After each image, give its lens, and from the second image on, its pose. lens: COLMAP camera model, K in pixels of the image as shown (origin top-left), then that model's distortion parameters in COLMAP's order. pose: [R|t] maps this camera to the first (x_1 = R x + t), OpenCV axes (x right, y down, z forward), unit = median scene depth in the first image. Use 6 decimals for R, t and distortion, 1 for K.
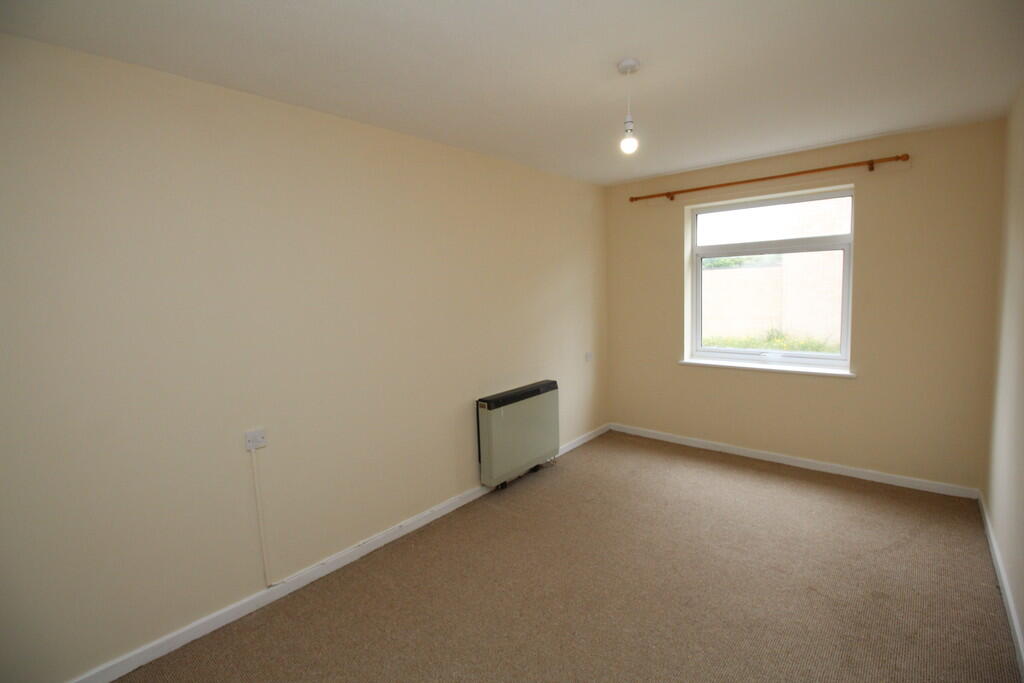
lens RADIAL K [[473.9, 0, 505.8], [0, 473.9, 330.9], [0, 0, 1]] dist [0.001288, -0.012006]
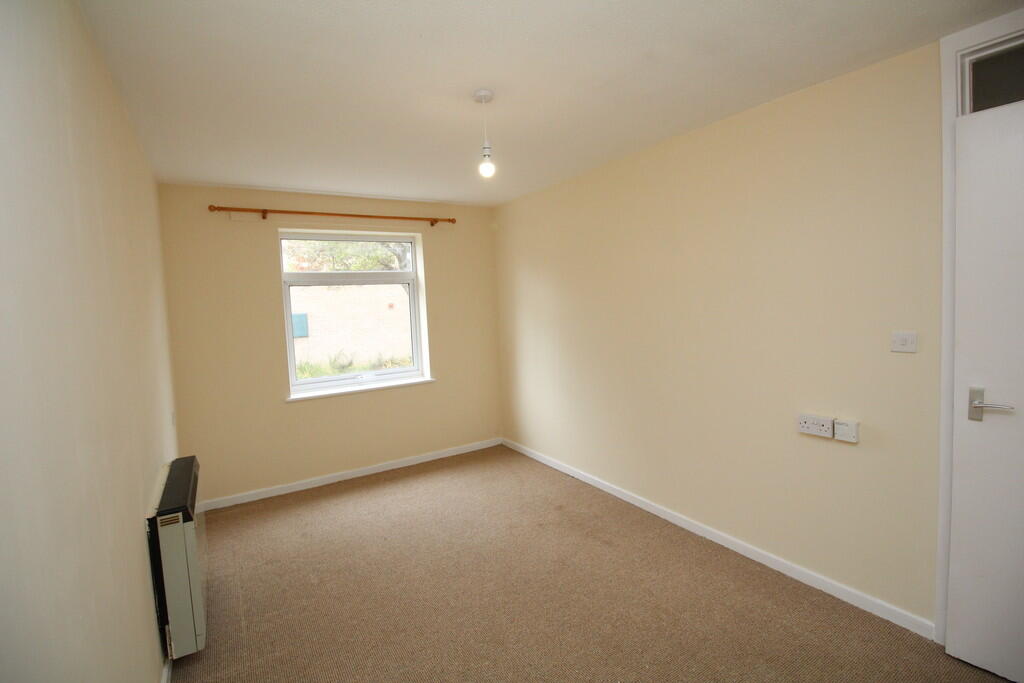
lens RADIAL K [[473.9, 0, 505.8], [0, 473.9, 330.9], [0, 0, 1]] dist [0.001288, -0.012006]
pose [[0.301148, -0.040864, 0.952702, -0.439625], [0.123846, 0.992296, 0.003415, -0.019417], [-0.945501, 0.116960, 0.303888, 0.400843]]
